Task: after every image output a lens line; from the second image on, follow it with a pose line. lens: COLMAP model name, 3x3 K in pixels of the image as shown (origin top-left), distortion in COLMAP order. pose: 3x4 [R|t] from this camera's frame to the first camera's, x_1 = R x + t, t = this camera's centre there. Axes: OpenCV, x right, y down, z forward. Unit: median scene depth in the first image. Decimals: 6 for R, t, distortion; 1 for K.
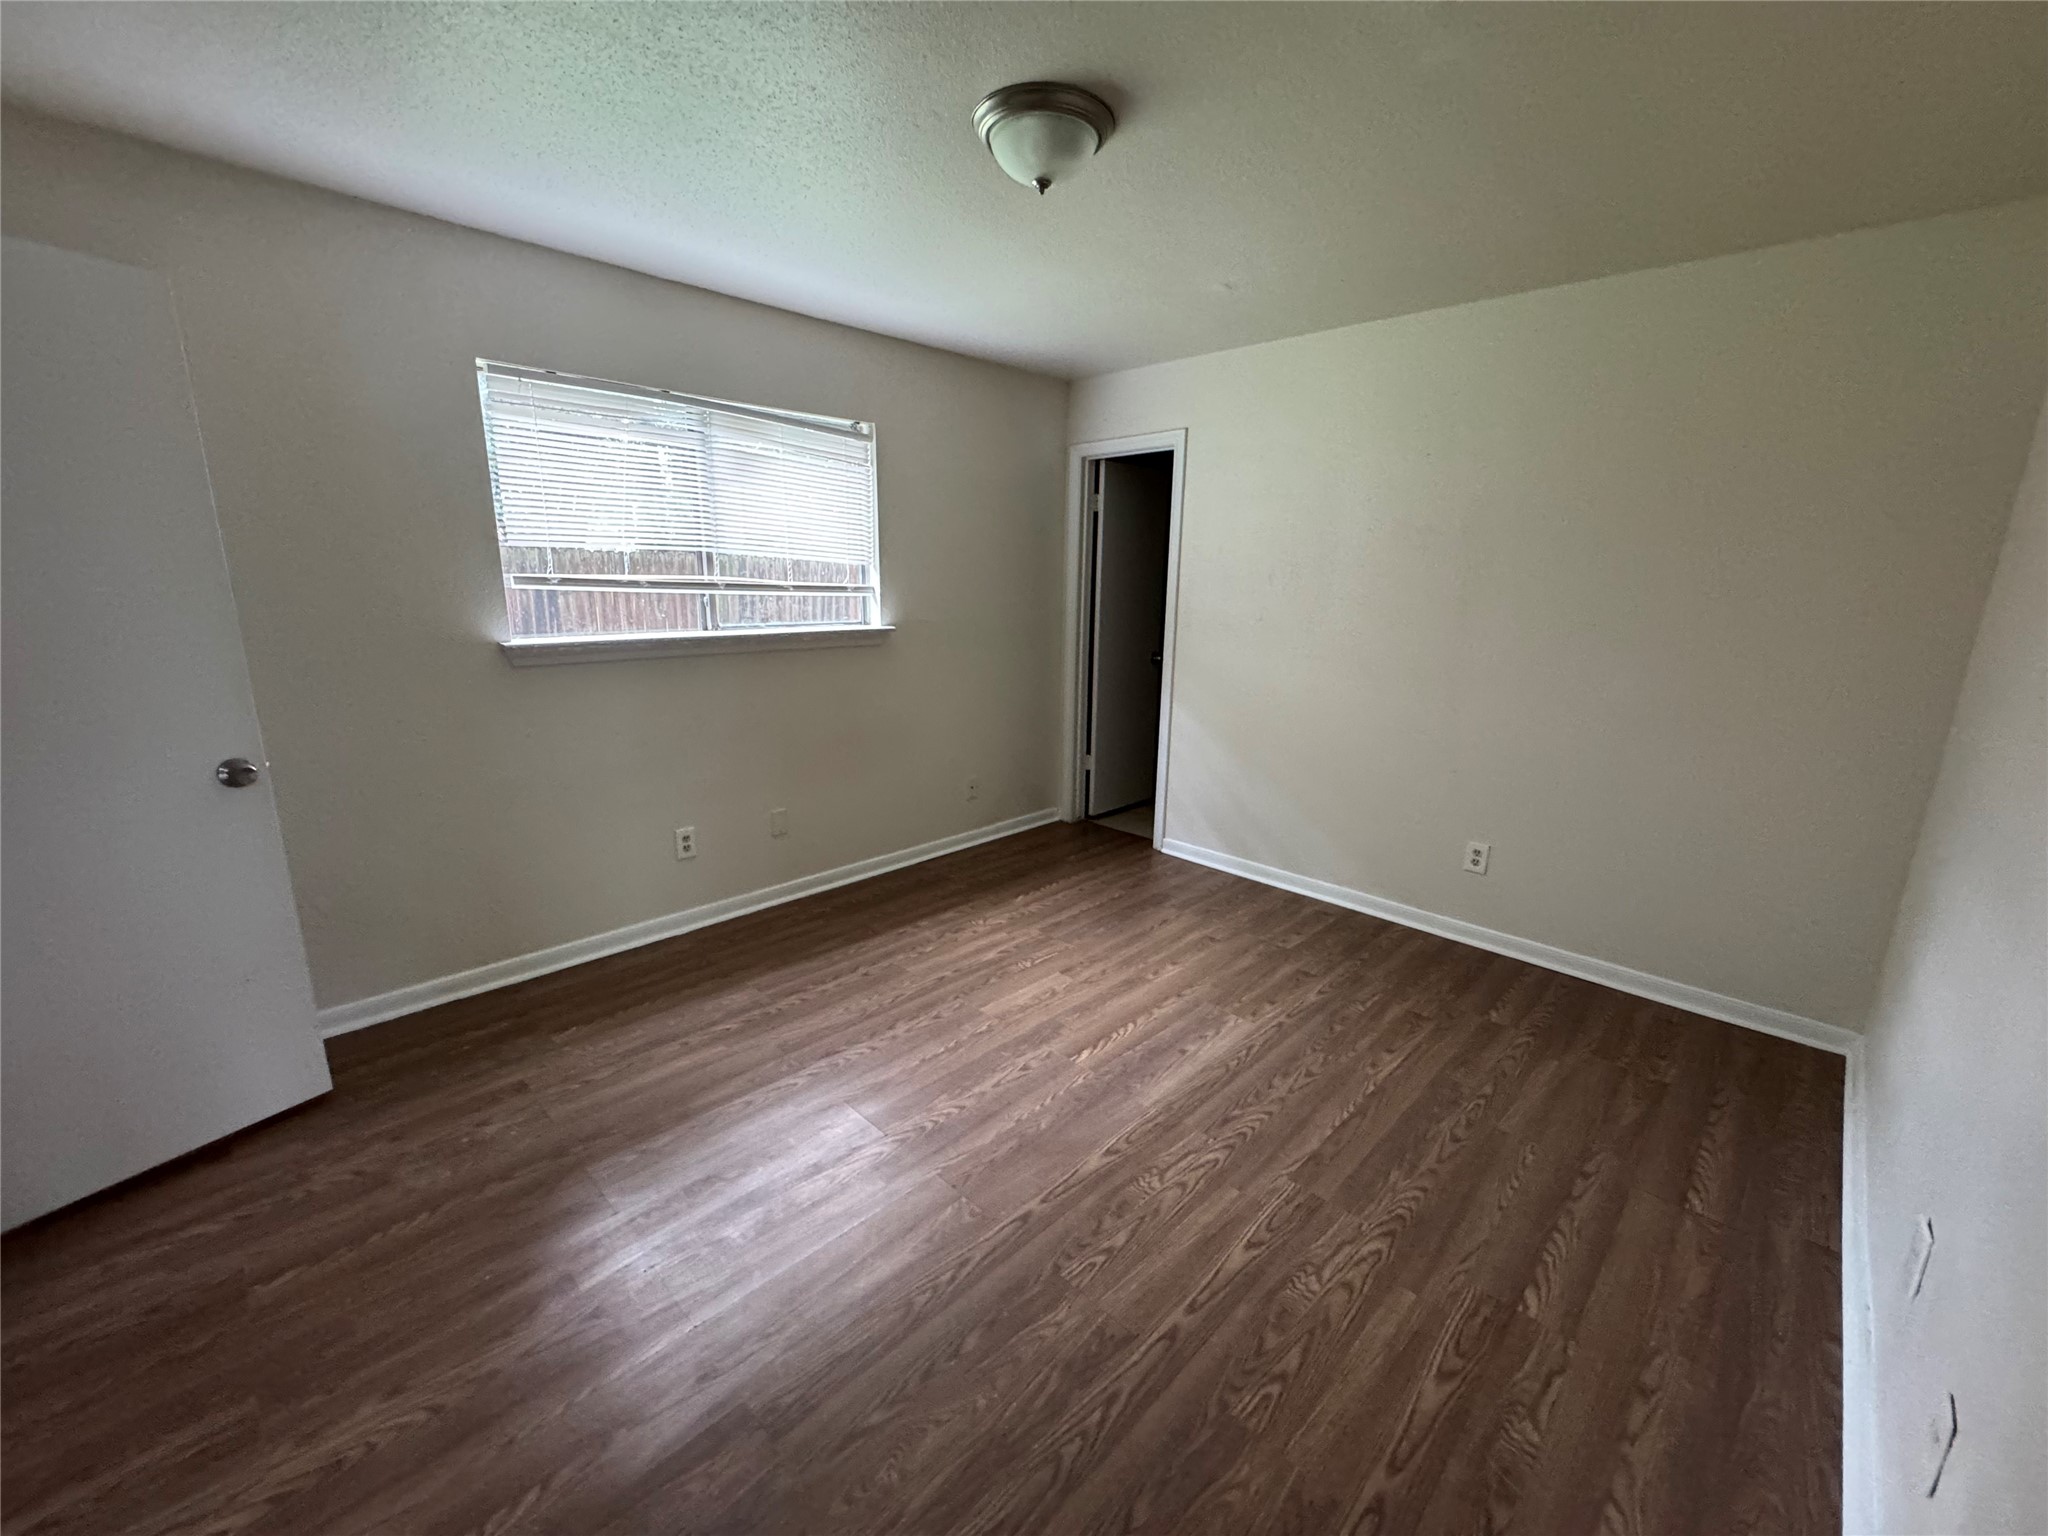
lens RADIAL K [[812.1, 0, 1024.0], [0, 812.1, 768.0], [0, 0, 1]] dist [-0.004681, 0.000104]
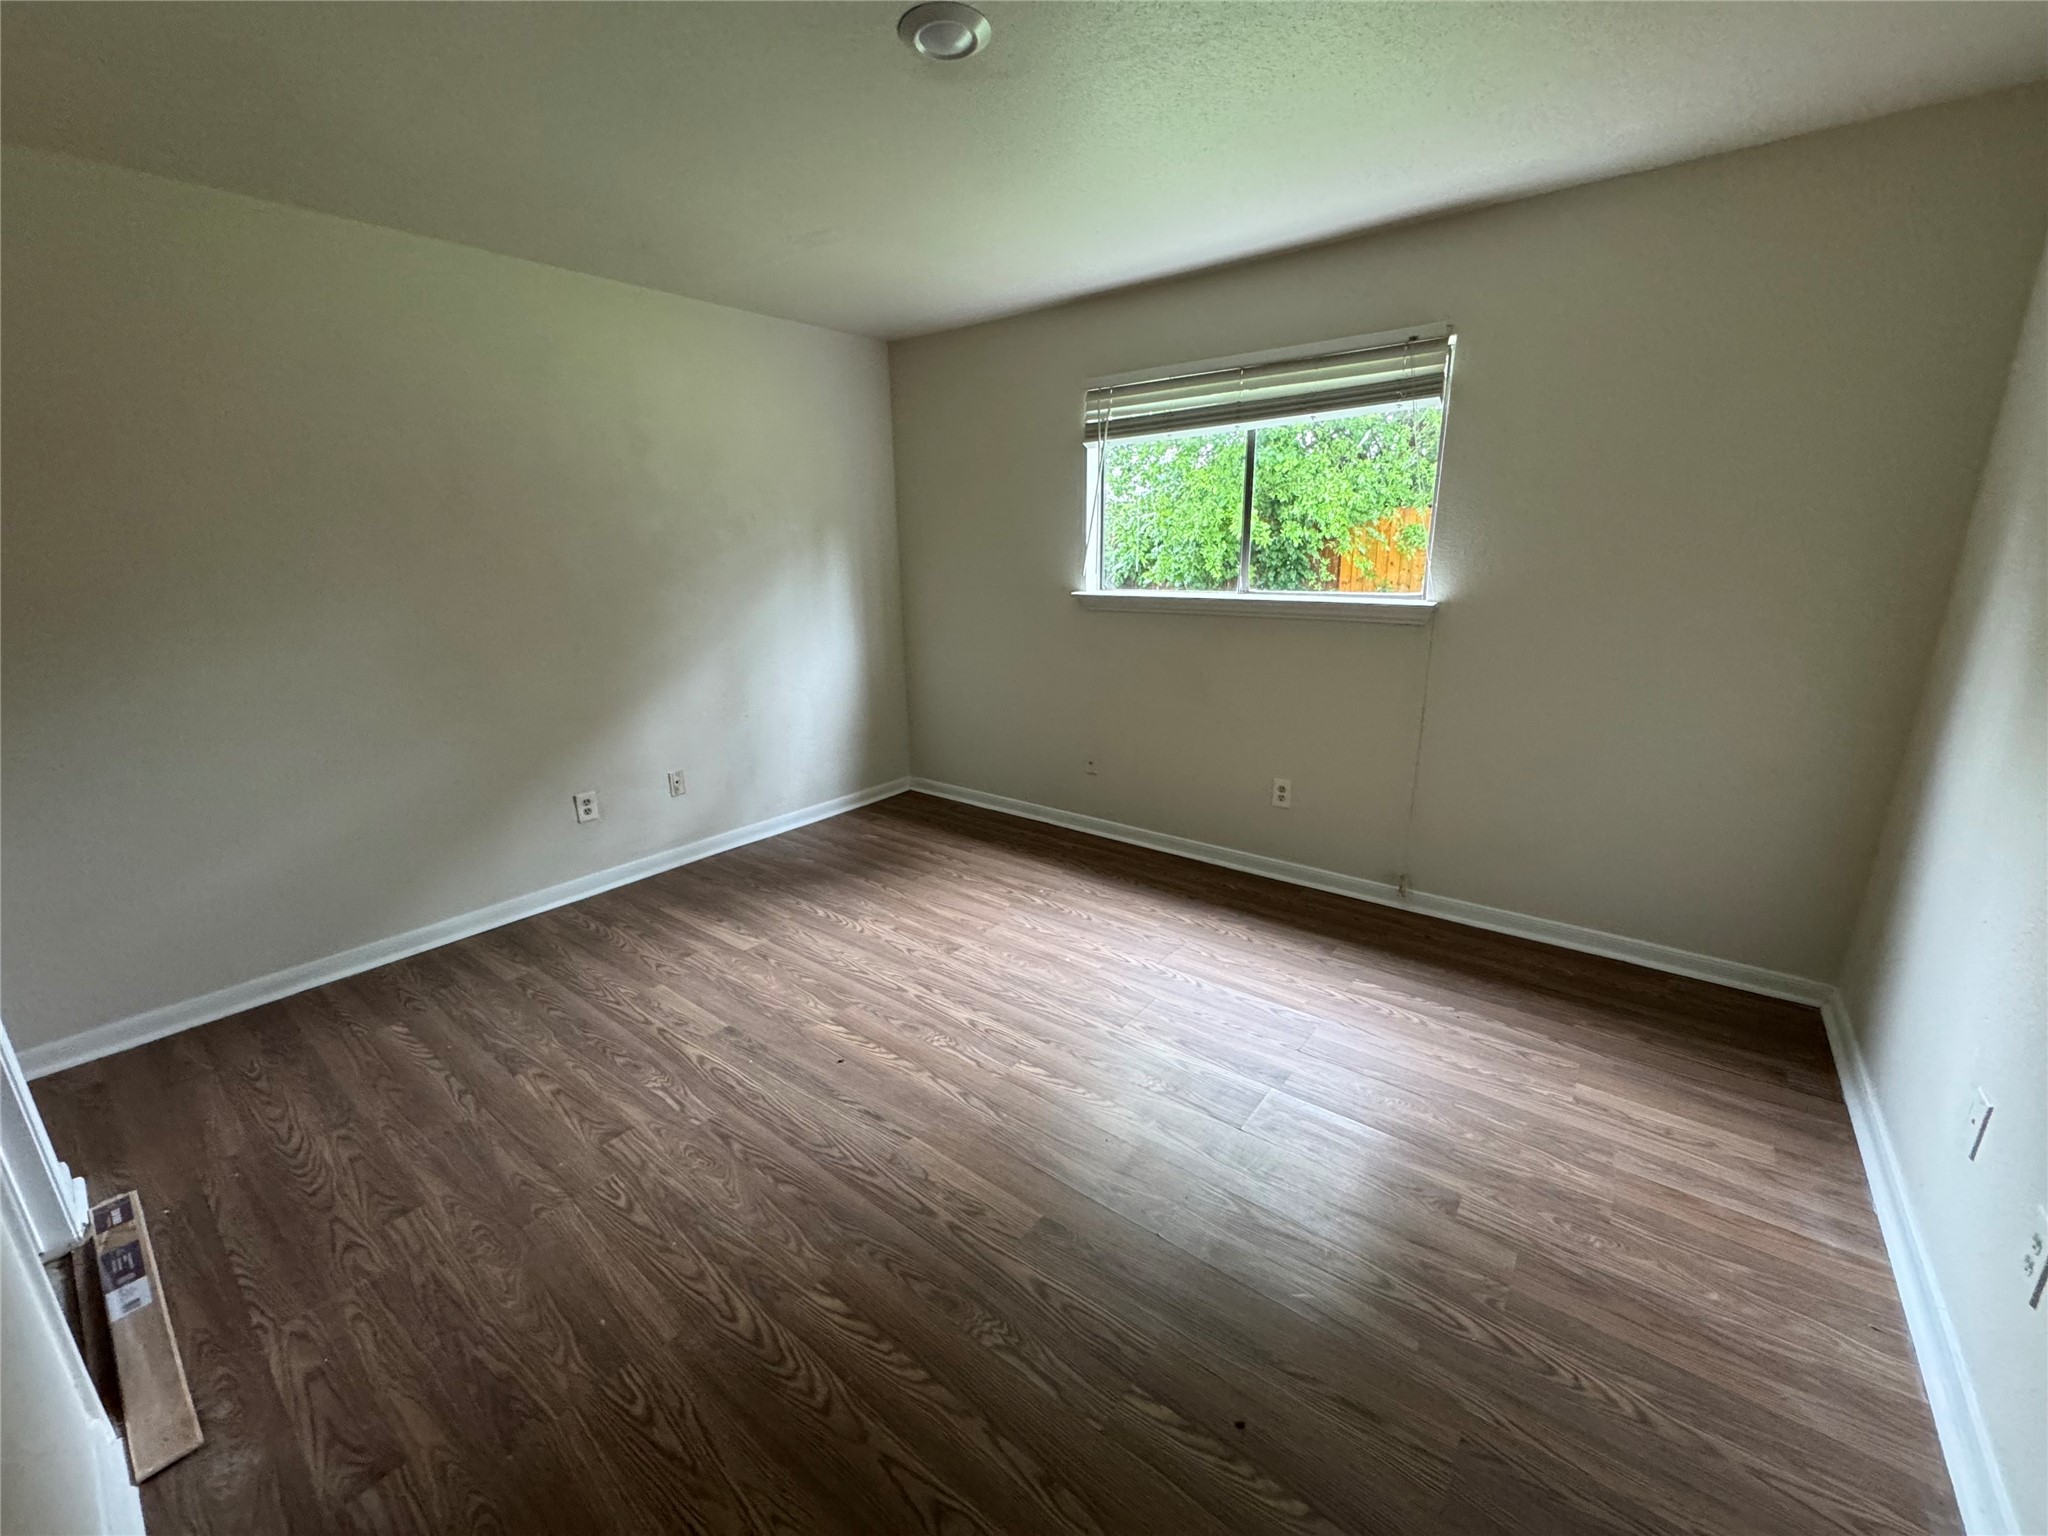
lens RADIAL K [[795.6, 0, 1024.0], [0, 795.6, 768.0], [0, 0, 1]] dist [-0.013449, -0.000049]
pose [[0.123697, 0.266270, -0.955928, 0.846347], [-0.200252, 0.950206, 0.238763, -0.193752], [0.971904, 0.161893, 0.170859, 0.777745]]
